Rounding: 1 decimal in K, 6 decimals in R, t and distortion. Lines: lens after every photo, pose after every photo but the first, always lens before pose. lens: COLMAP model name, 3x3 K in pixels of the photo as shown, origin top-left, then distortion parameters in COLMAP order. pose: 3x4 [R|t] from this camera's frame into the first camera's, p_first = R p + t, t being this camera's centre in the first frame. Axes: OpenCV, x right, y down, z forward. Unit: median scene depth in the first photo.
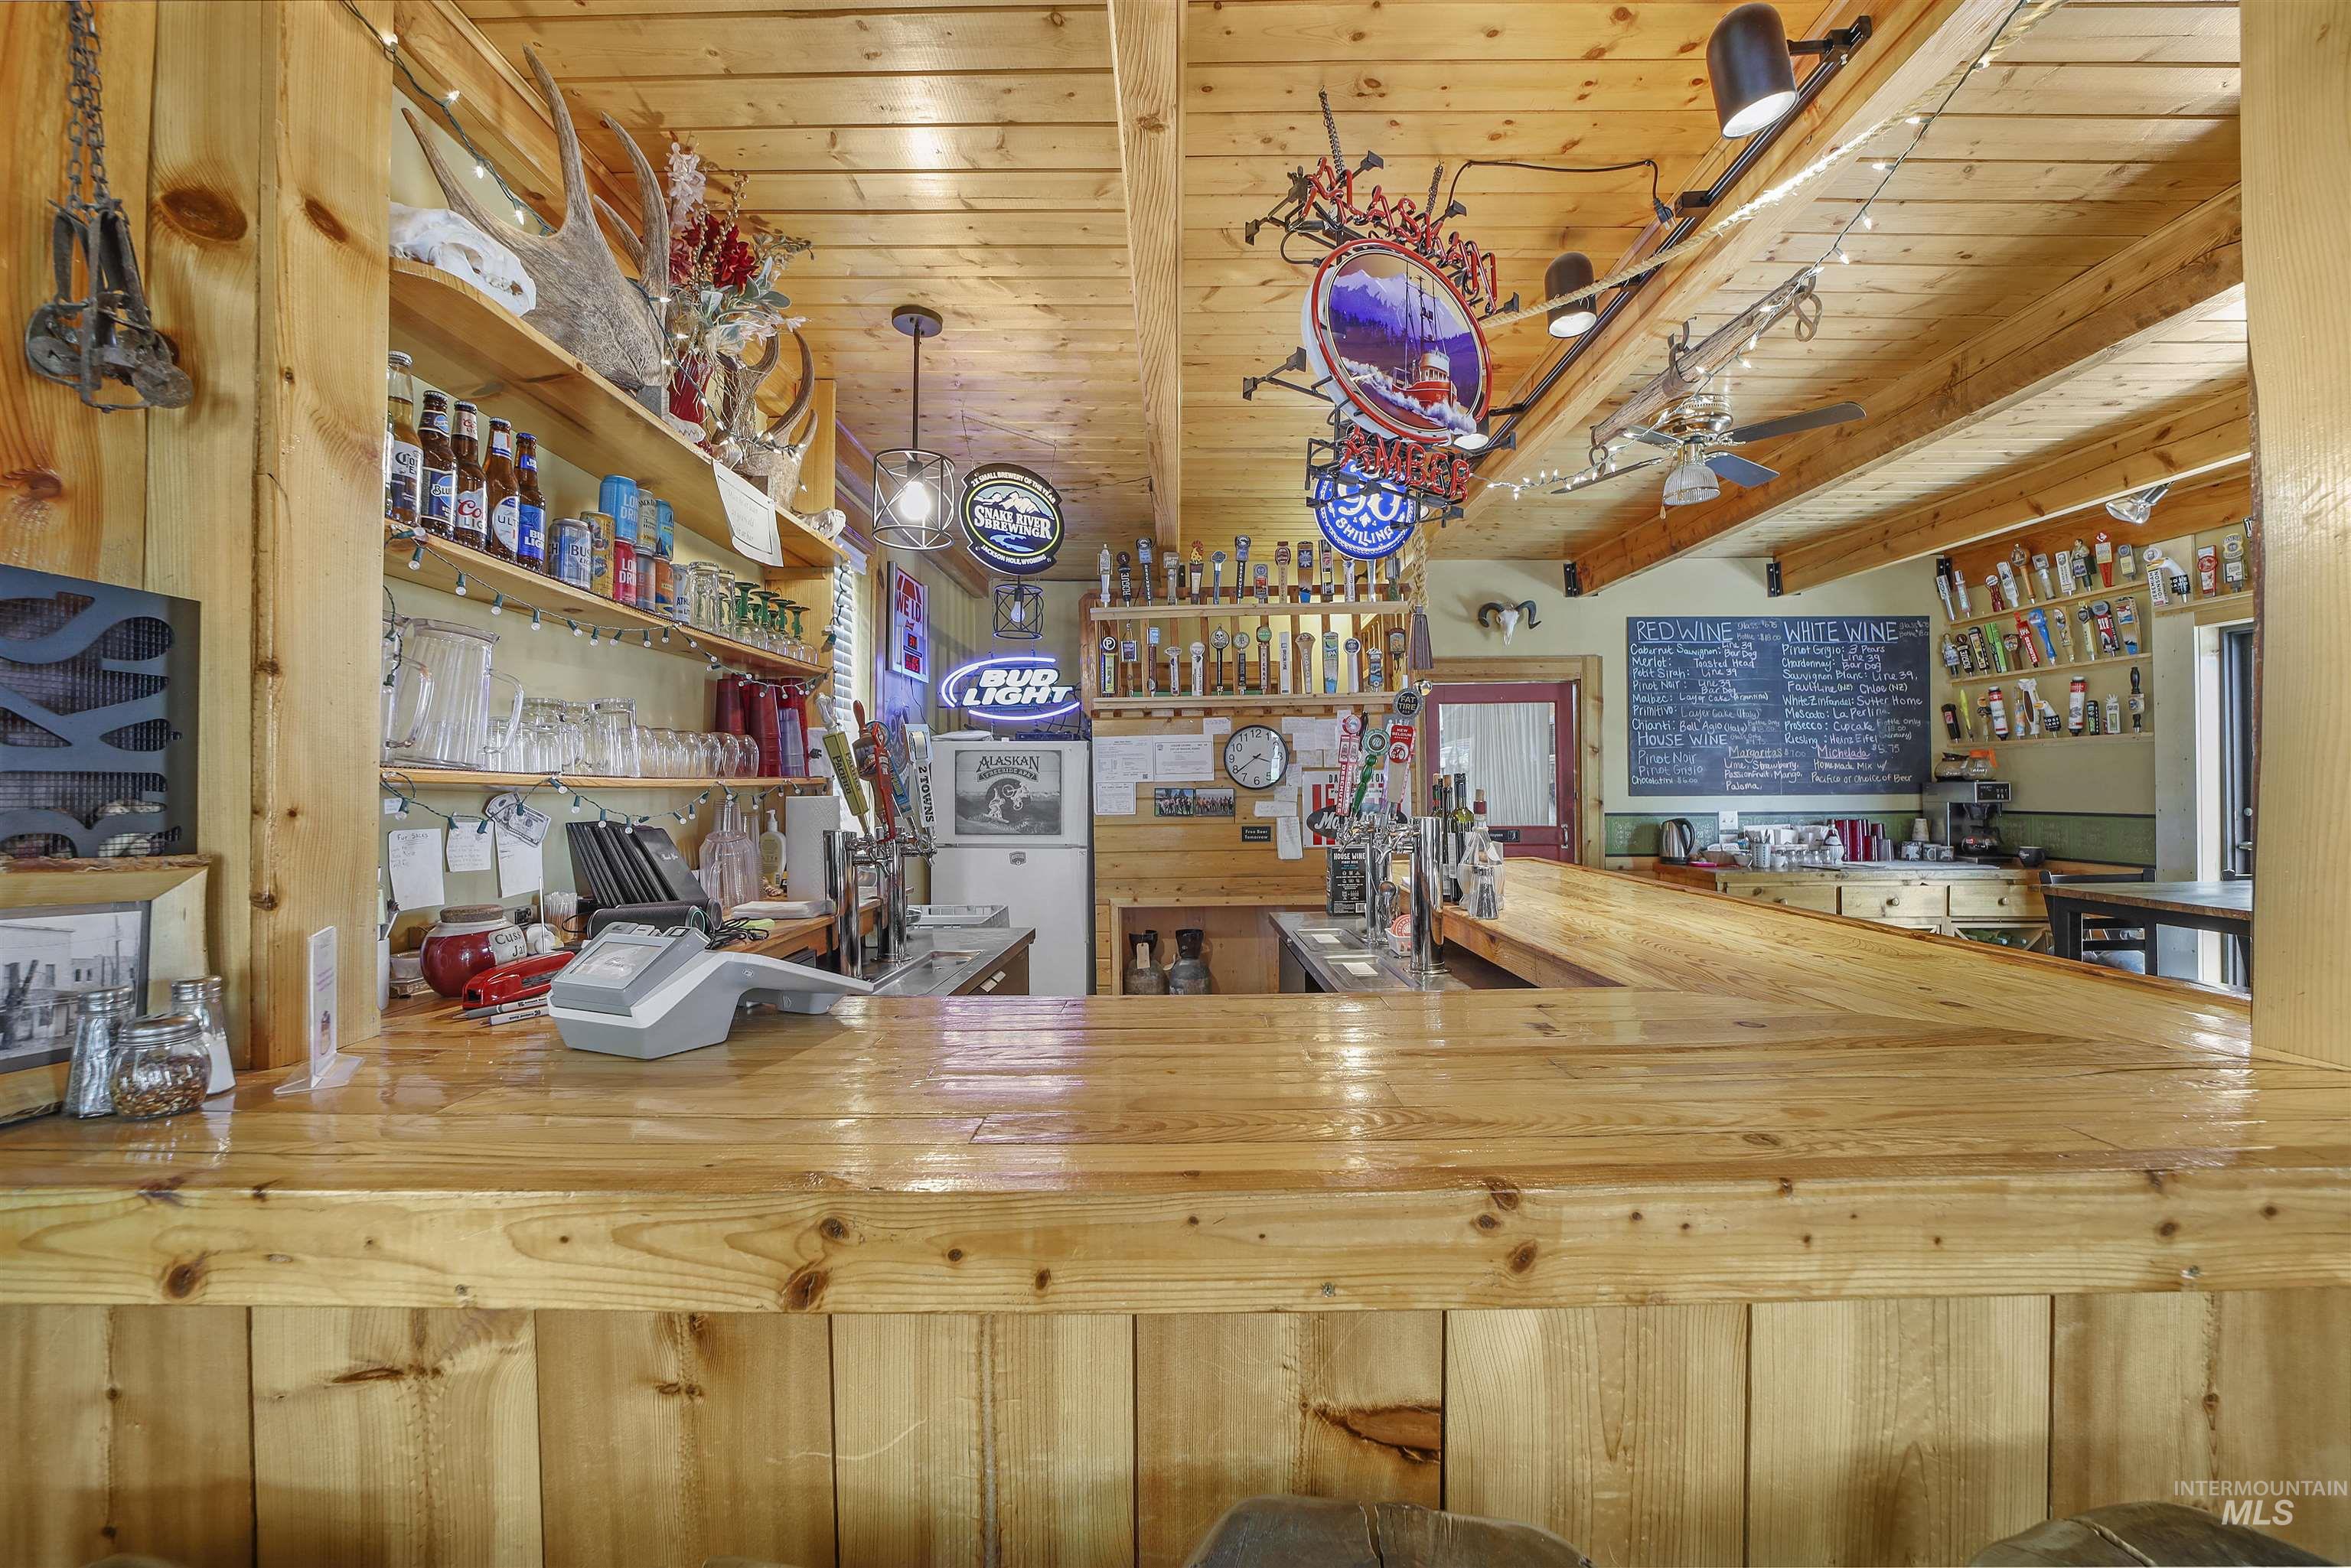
lens RADIAL K [[881.1, 0, 1241.0], [0, 881.1, 787.3], [0, 0, 1]] dist [-0.019405, -0.000096]
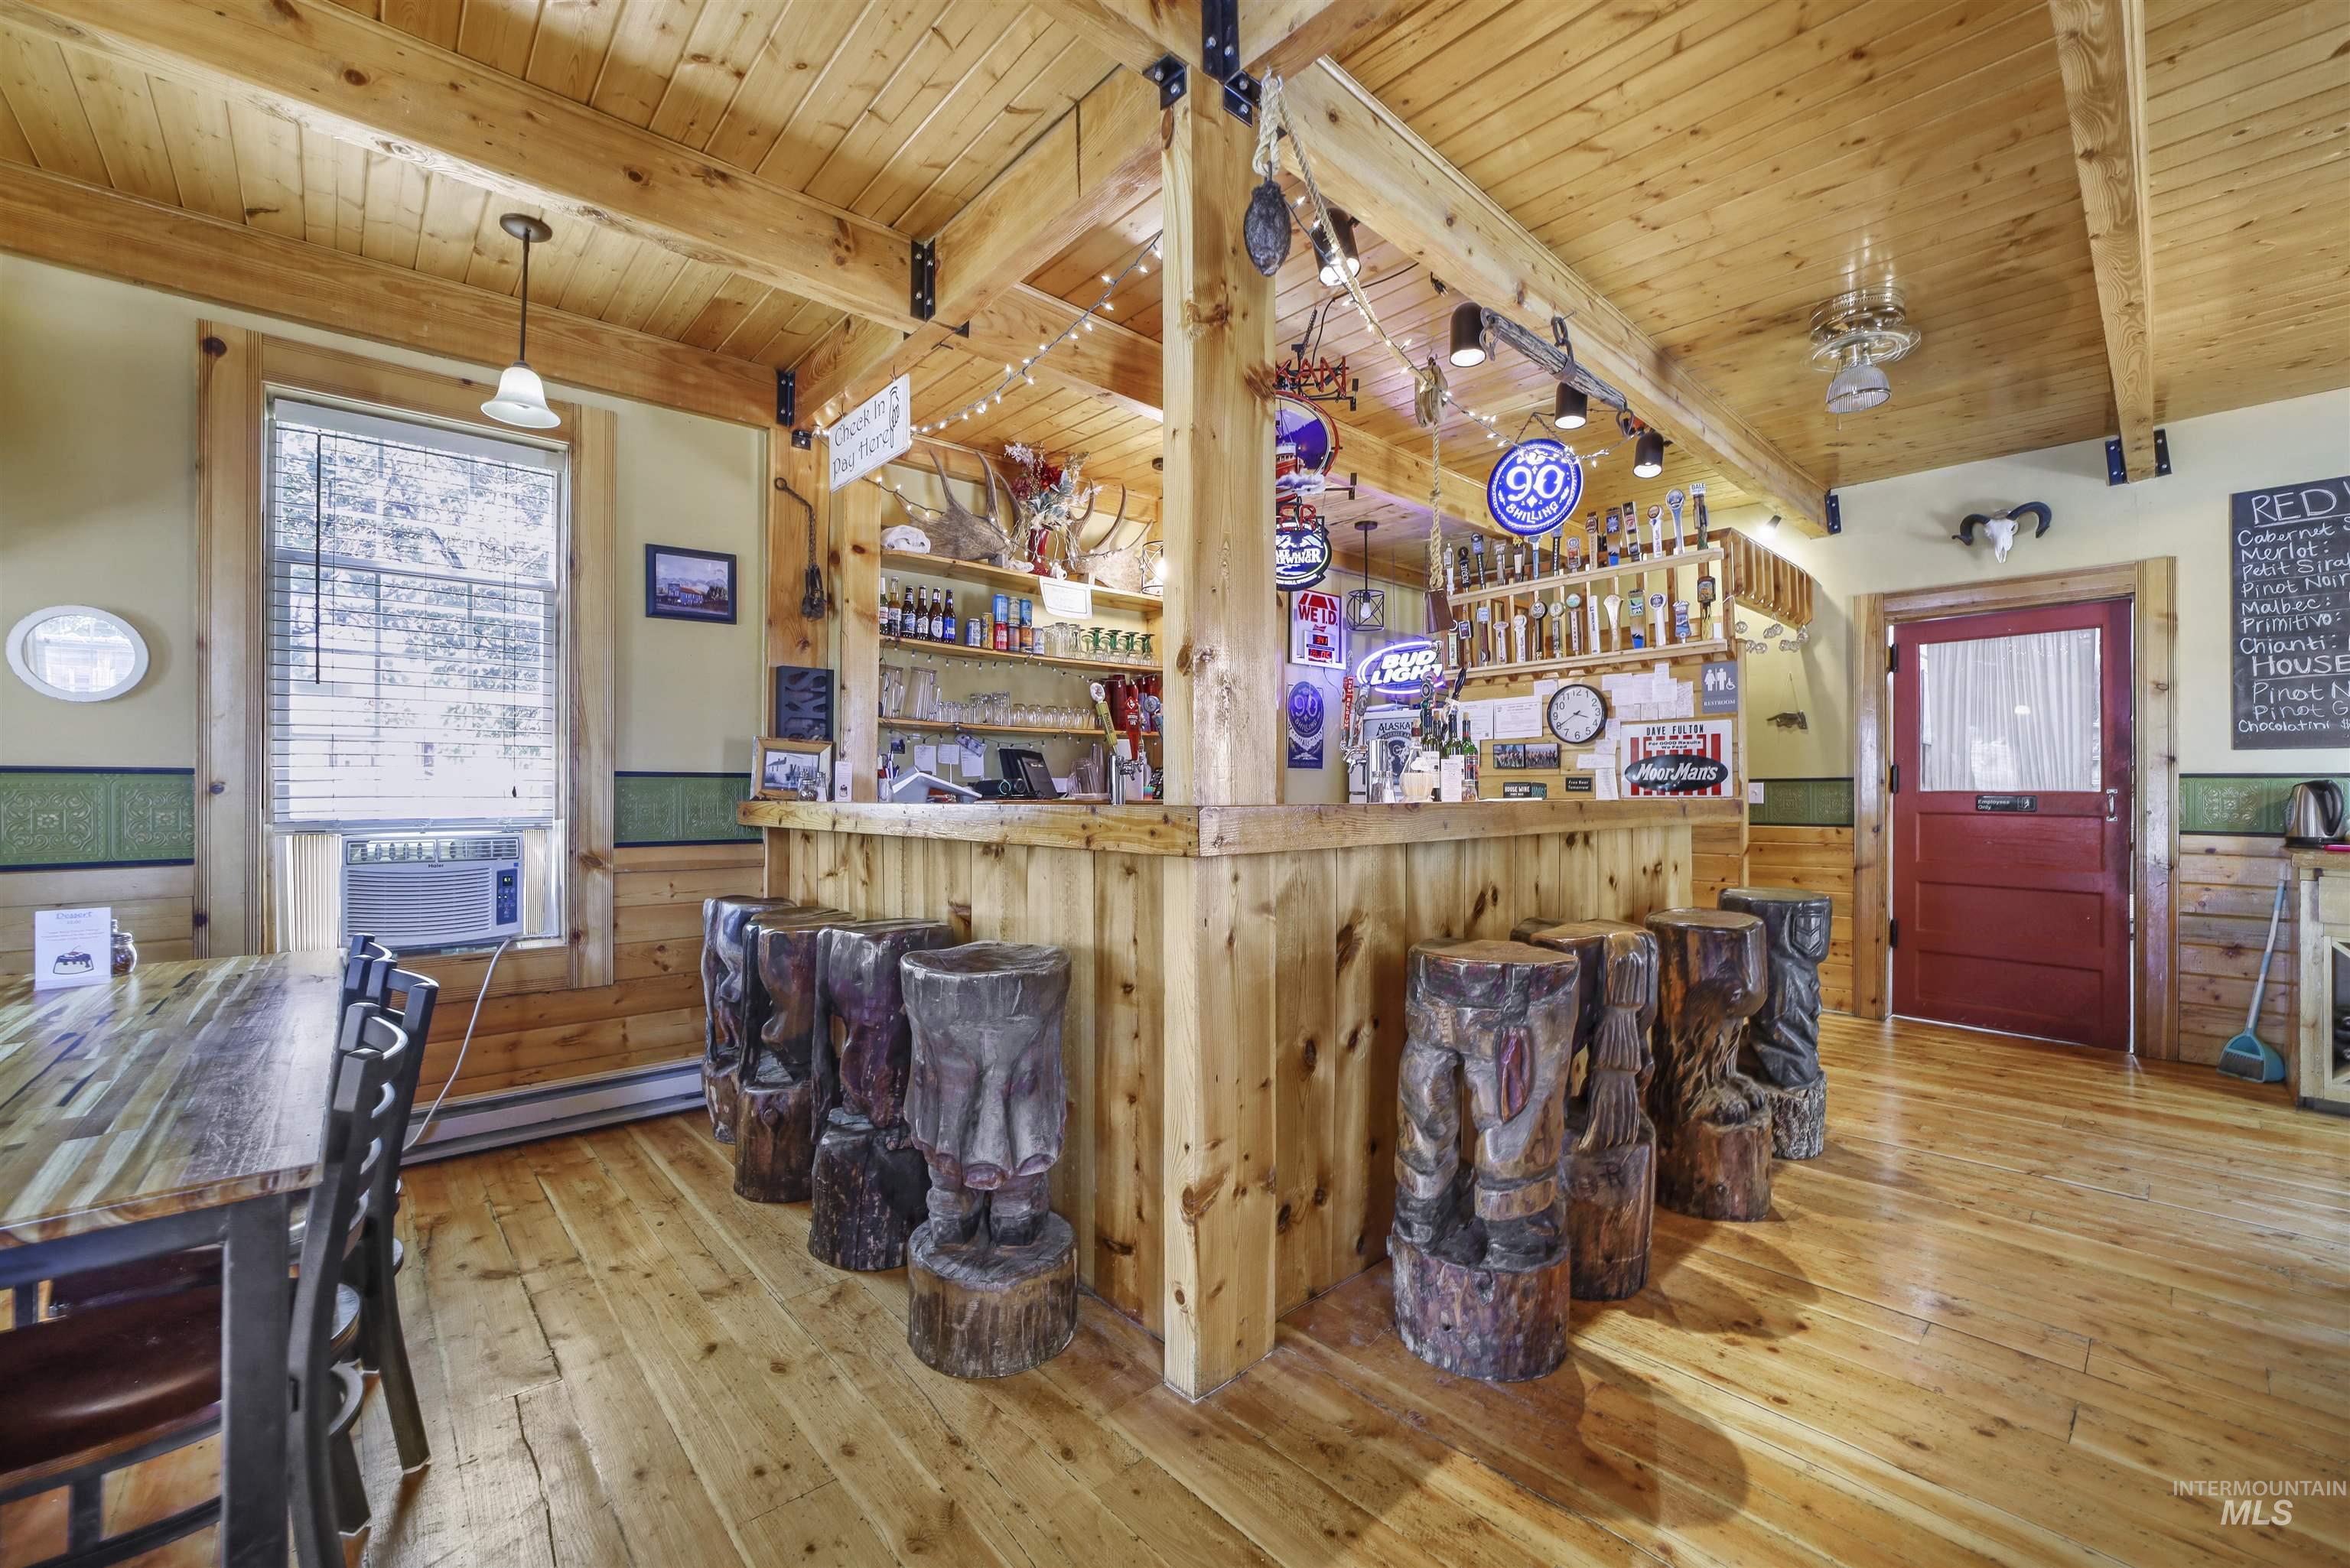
lens RADIAL K [[909.8, 0, 1231.5], [0, 909.8, 789.2], [0, 0, 1]] dist [-0.038355, 0.014516]
pose [[0.709701, 0.010294, -0.704427, 0.501547], [-0.000322, 0.999898, 0.014287, 0.043254], [0.704503, -0.009913, 0.709632, -0.096159]]
